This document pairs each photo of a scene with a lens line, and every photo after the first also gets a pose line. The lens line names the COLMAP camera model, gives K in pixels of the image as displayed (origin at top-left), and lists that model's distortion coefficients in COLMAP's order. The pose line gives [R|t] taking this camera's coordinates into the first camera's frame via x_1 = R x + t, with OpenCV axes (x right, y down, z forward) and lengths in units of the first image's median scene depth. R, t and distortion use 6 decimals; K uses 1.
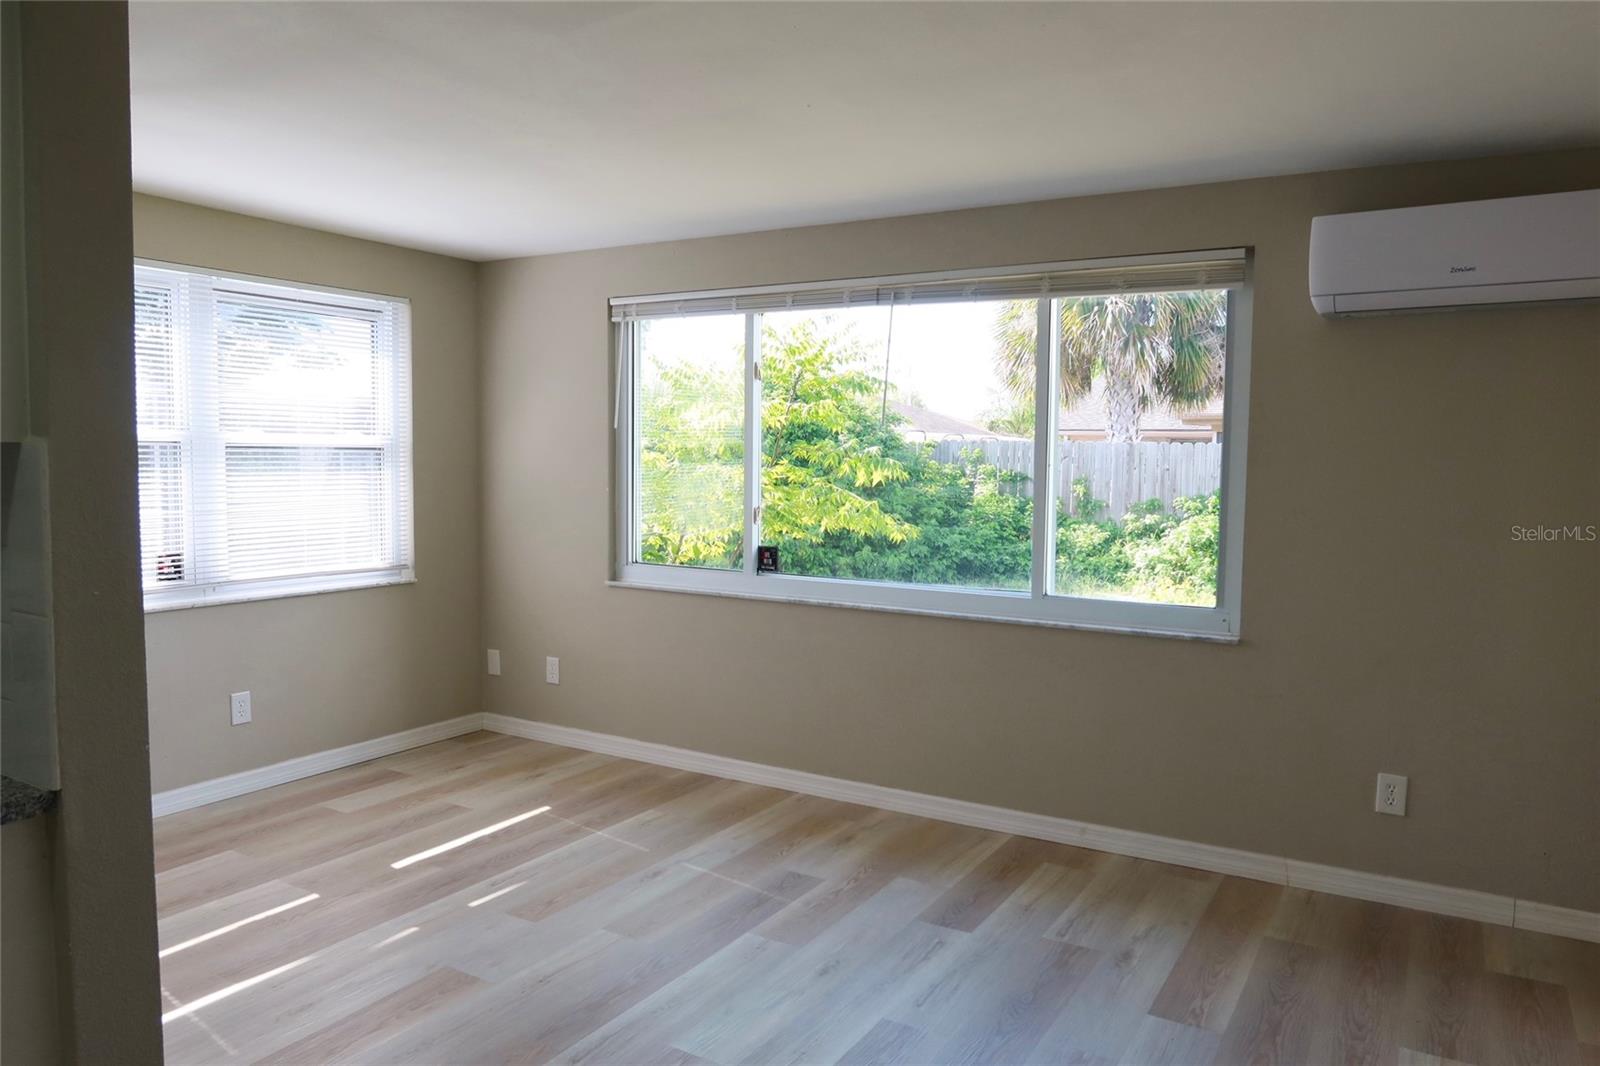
lens RADIAL K [[1094.0, 0, 800.0], [0, 1094.0, 533.0], [0, 0, 1]] dist [-0.037167, 0.013087]
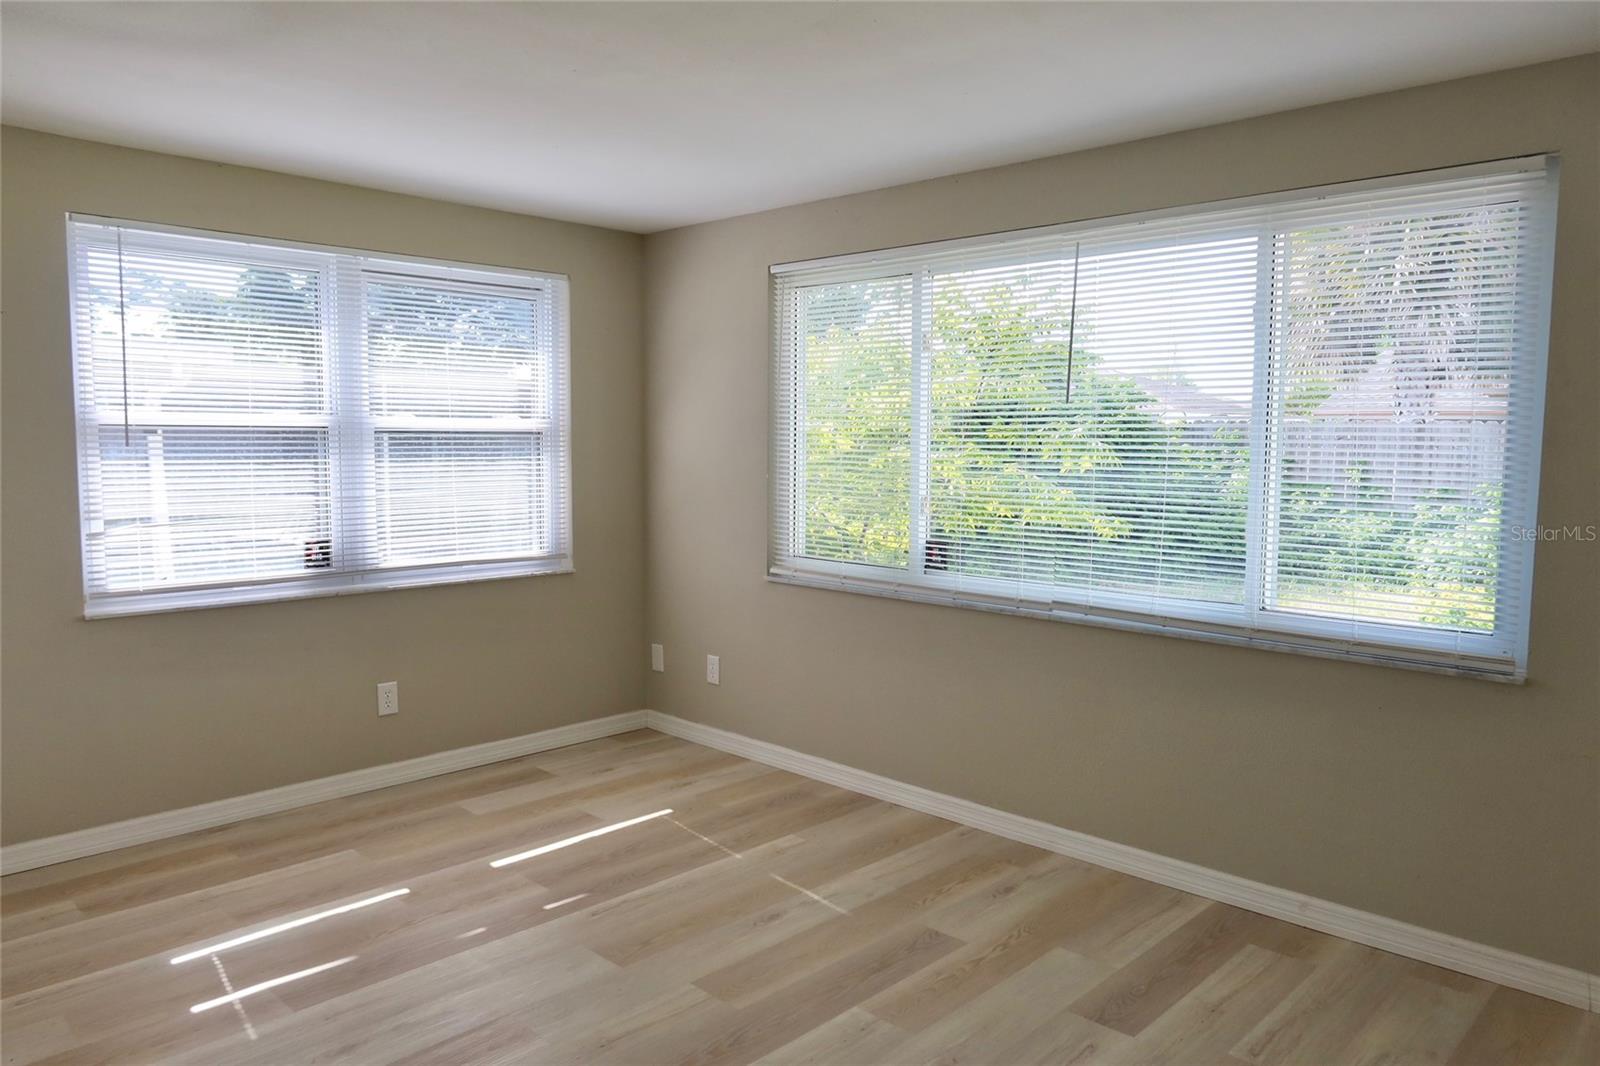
lens RADIAL K [[1094.0, 0, 800.0], [0, 1094.0, 533.0], [0, 0, 1]] dist [-0.037167, 0.013087]
pose [[0.972741, 0.013827, -0.231483, 0.073471], [-0.010533, 0.999825, 0.015463, -0.007507], [0.231657, -0.012603, 0.972716, 0.134292]]
